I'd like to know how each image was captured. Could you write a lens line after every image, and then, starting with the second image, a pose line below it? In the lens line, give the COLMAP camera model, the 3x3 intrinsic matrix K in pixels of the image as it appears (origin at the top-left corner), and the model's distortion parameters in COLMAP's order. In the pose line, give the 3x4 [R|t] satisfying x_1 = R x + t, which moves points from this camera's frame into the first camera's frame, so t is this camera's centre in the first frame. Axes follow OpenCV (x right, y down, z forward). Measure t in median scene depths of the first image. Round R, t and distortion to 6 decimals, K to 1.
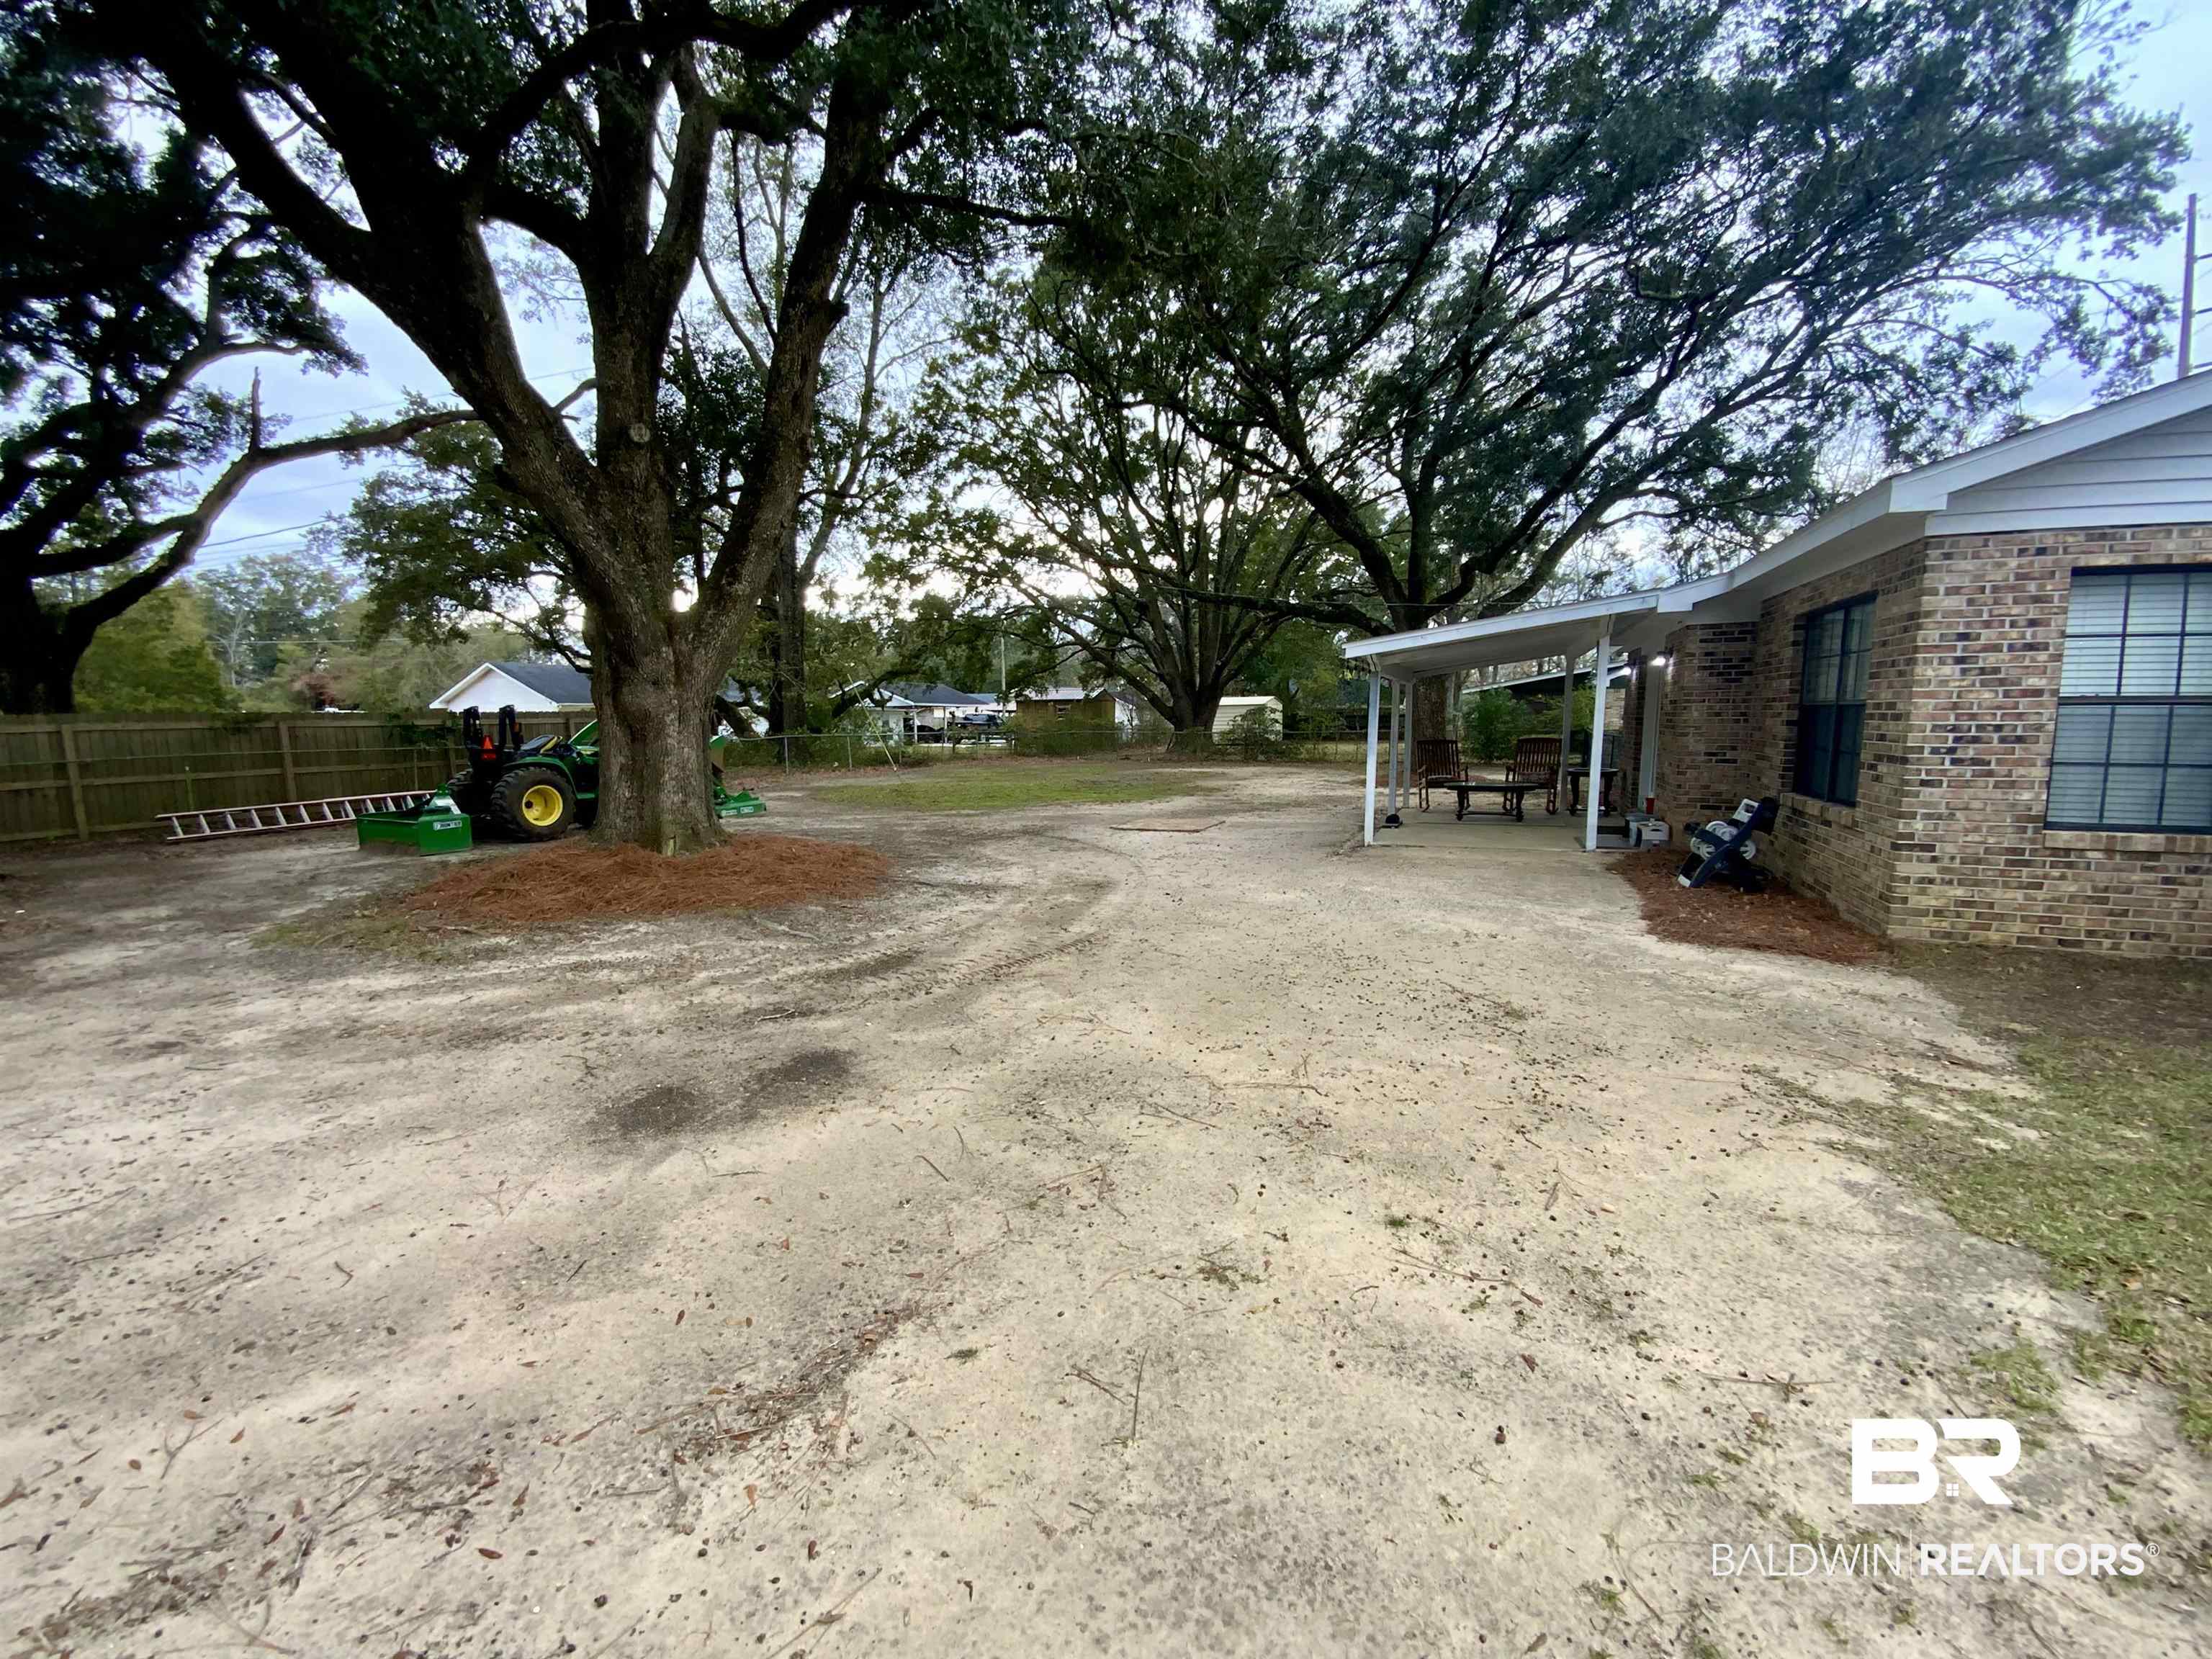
lens RADIAL K [[890.0, 0, 1099.7], [0, 890.0, 834.4], [0, 0, 1]] dist [0.038166, -0.027727]
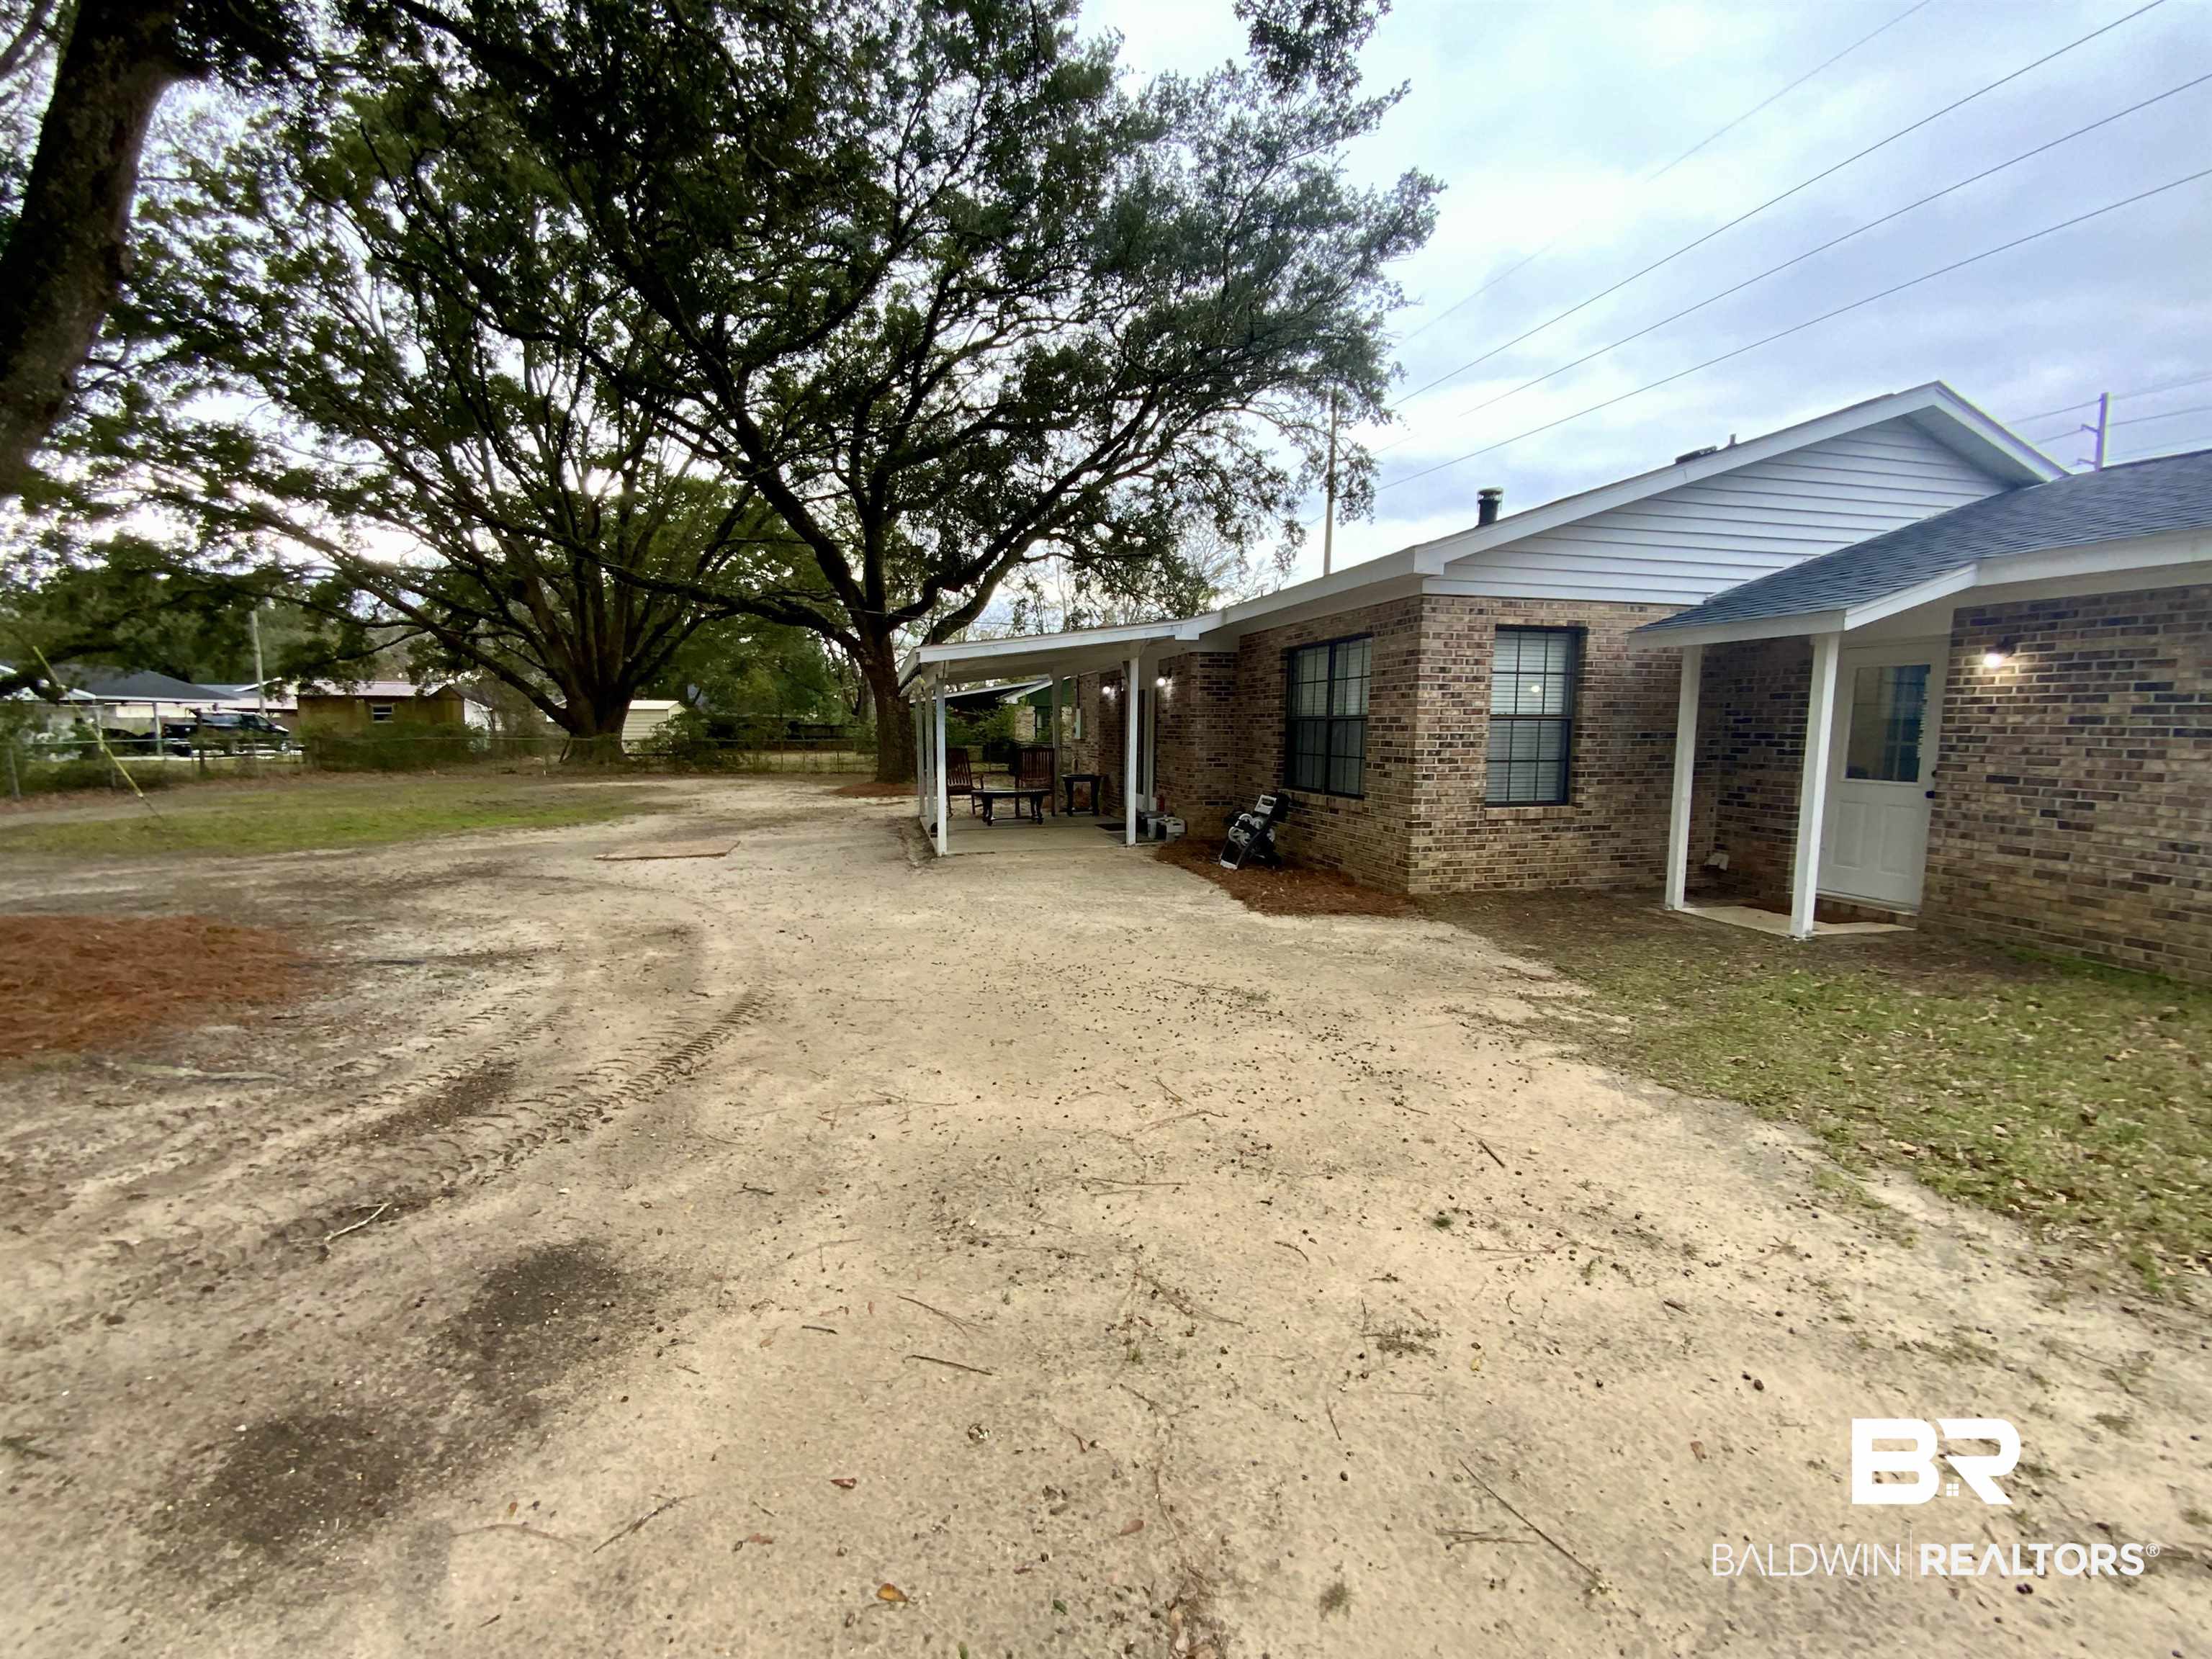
lens RADIAL K [[901.9, 0, 1106.0], [0, 901.9, 829.5], [0, 0, 1]] dist [0.018104, -0.016154]
pose [[0.790558, -0.055983, 0.609823, -0.302639], [0.067100, 0.997736, 0.004608, -0.017267], [-0.608700, 0.037276, 0.792525, 0.228649]]
